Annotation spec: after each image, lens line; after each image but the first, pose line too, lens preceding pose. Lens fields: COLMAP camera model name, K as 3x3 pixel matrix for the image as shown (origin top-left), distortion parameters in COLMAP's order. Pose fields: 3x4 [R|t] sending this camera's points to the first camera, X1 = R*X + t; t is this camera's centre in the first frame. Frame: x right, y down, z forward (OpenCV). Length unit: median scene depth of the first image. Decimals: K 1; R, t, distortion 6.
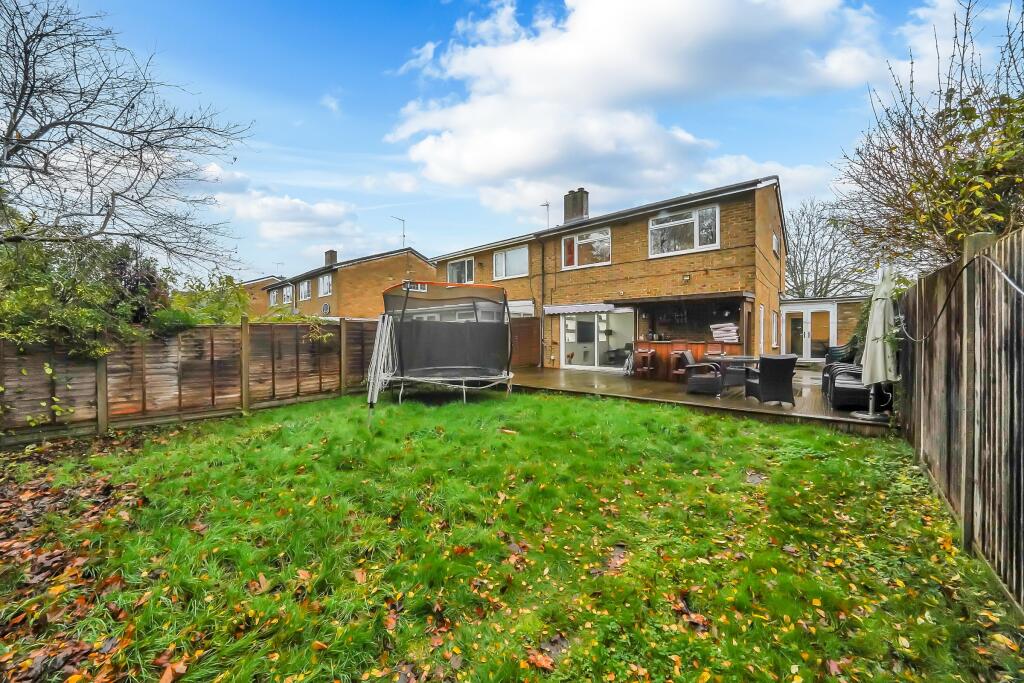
lens RADIAL K [[367.4, 0, 507.7], [0, 367.4, 341.8], [0, 0, 1]] dist [-0.017696, -0.000160]
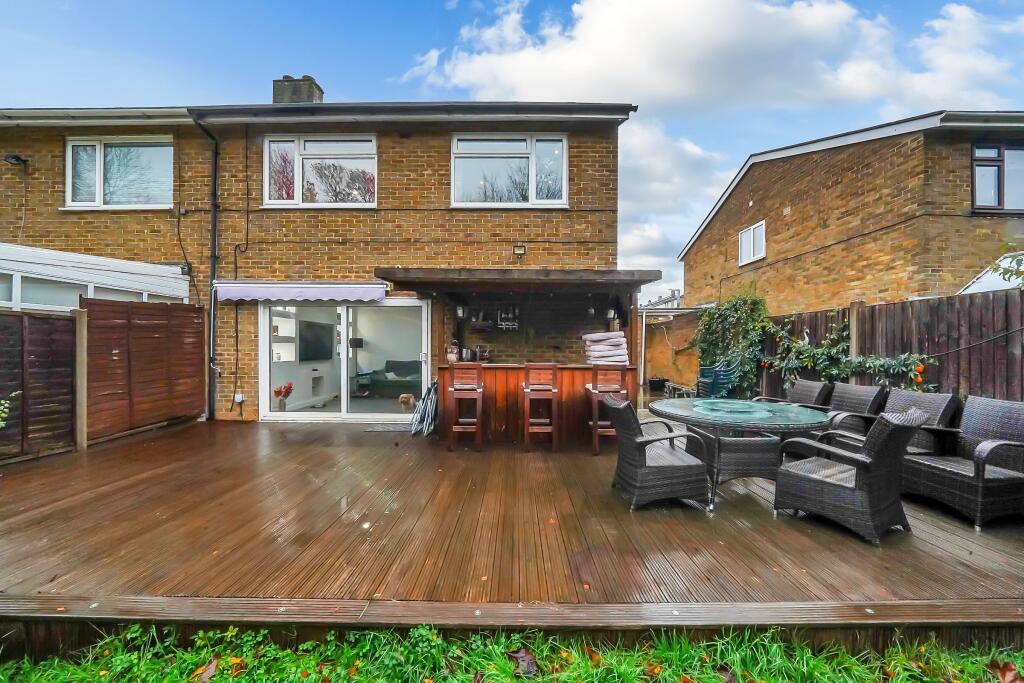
lens RADIAL K [[367.4, 0, 507.3], [0, 367.4, 350.8], [0, 0, 1]] dist [-0.017696, -0.000160]
pose [[0.752870, -0.001832, 0.658167, 0.076869], [0.001230, 0.999998, 0.001377, -0.014938], [-0.658168, -0.000227, 0.752871, 0.449463]]
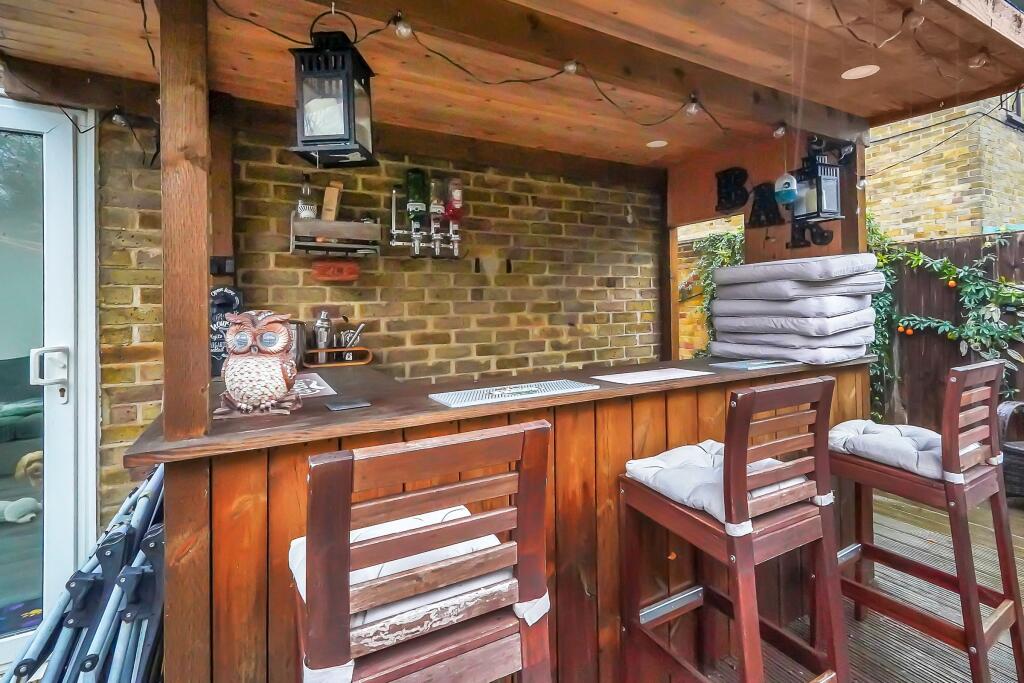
lens RADIAL K [[478.0, 0, 511.0], [0, 478.0, 303.1], [0, 0, 1]] dist [0.003998, 0.000325]
pose [[0.337913, 0.002093, 0.941175, 0.214776], [0.025982, 0.999596, -0.011551, -0.018592], [-0.940819, 0.028357, 0.337722, 0.694823]]
